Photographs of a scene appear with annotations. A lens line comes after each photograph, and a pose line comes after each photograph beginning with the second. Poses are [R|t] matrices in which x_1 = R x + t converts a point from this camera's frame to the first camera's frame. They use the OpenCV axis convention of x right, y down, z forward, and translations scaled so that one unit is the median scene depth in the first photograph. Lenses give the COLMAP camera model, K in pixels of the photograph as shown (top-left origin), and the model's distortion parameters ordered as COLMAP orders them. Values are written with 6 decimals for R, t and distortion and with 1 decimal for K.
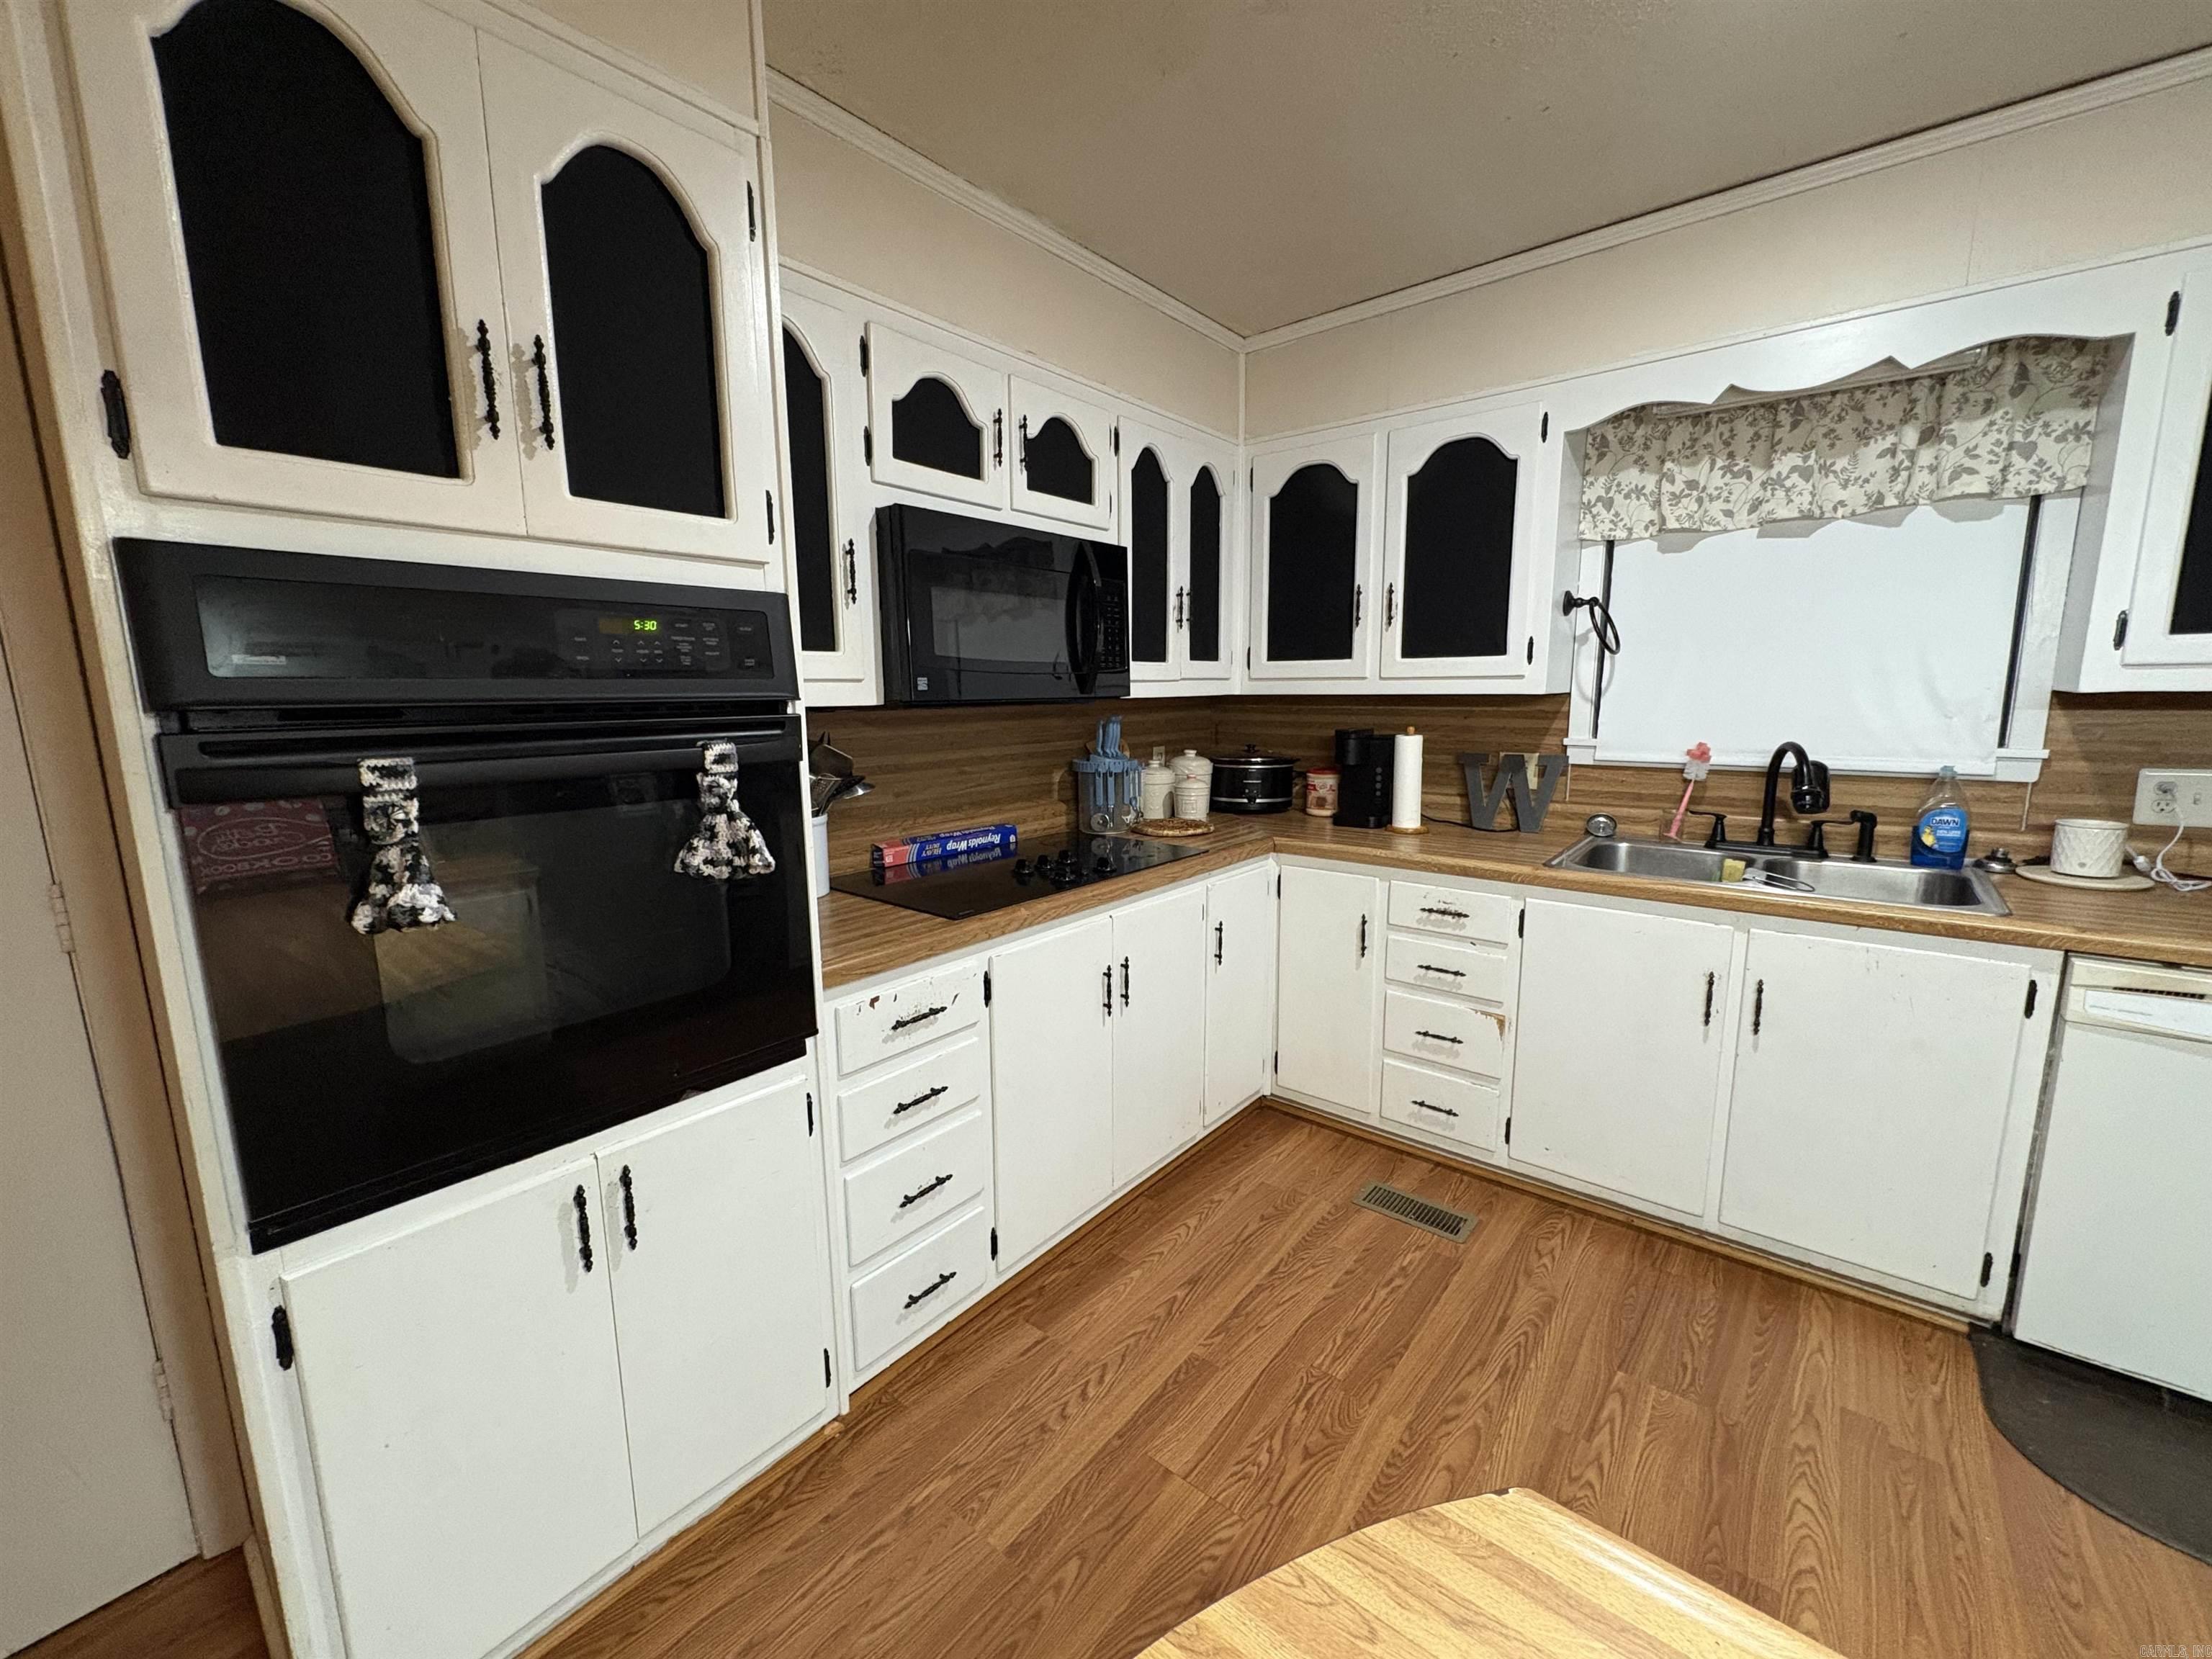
lens RADIAL K [[876.1, 0, 1105.6], [0, 876.1, 828.8], [0, 0, 1]] dist [-0.001042, 0.000089]
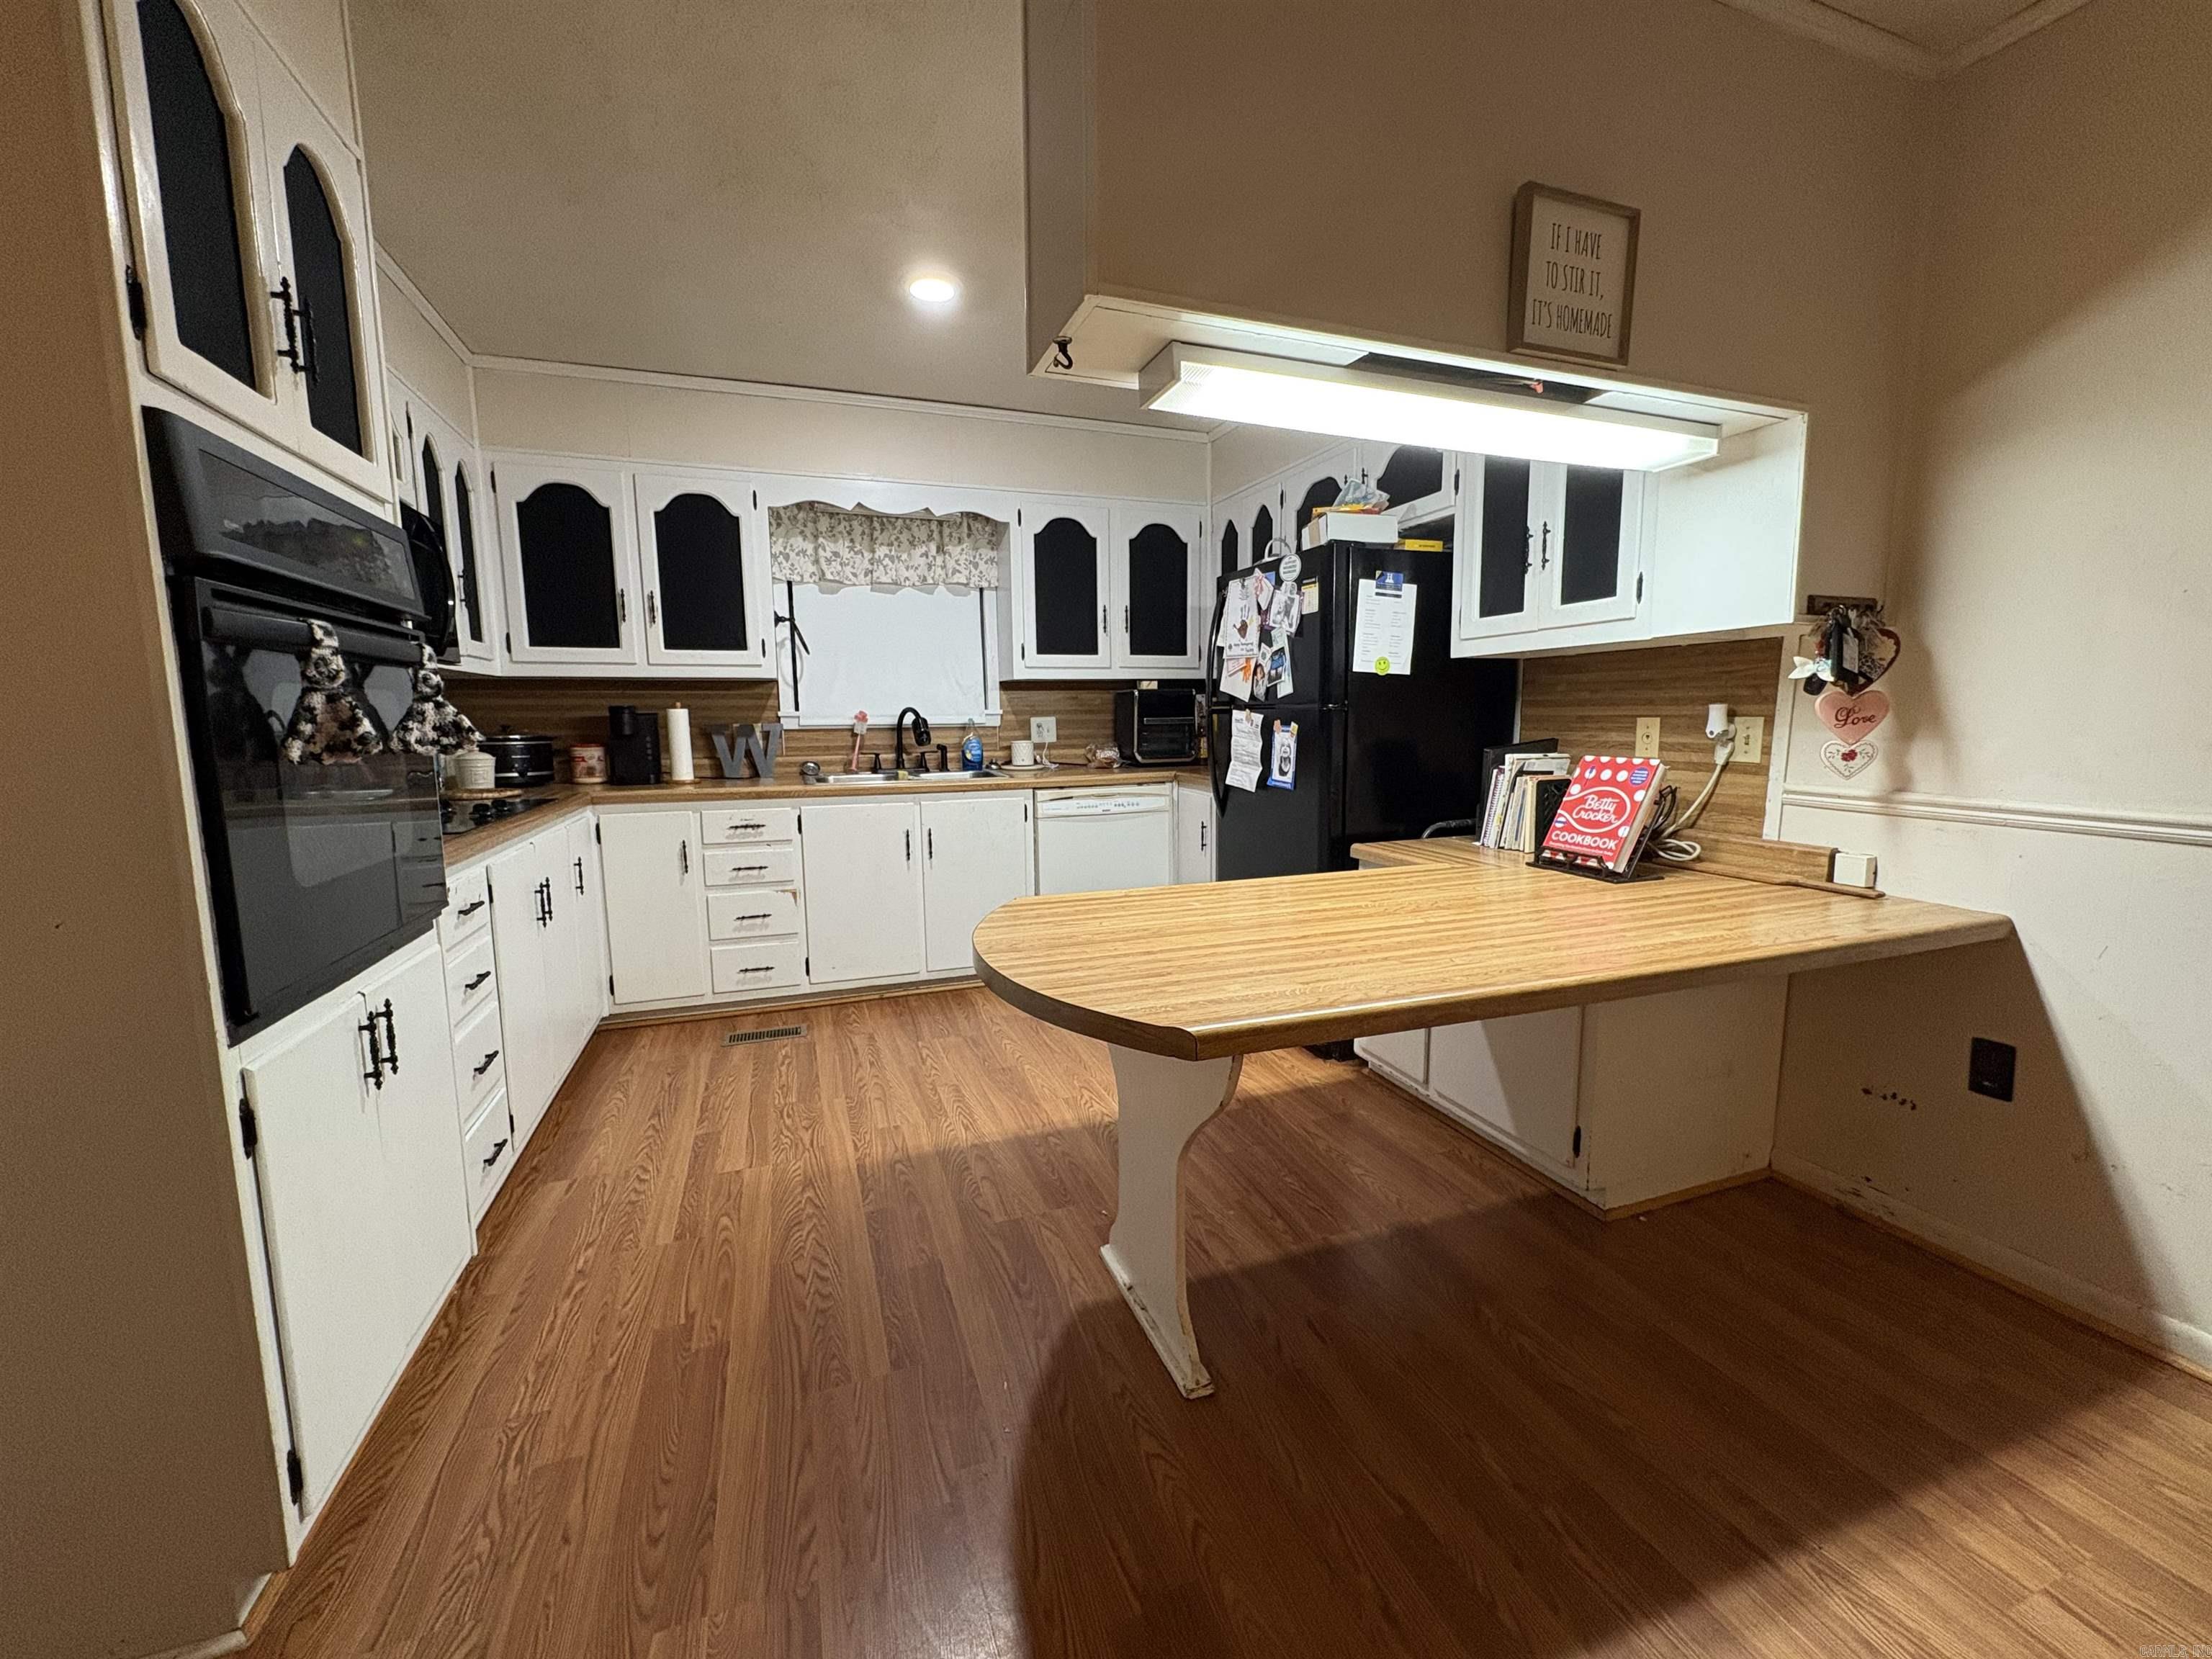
lens RADIAL K [[882.2, 0, 1110.7], [0, 882.2, 823.9], [0, 0, 1]] dist [0.000895, 0.000057]
pose [[0.502905, -0.098609, 0.858698, -0.598378], [0.143143, 0.989254, 0.029769, 0.146240], [-0.852406, 0.107946, 0.511616, -0.257294]]
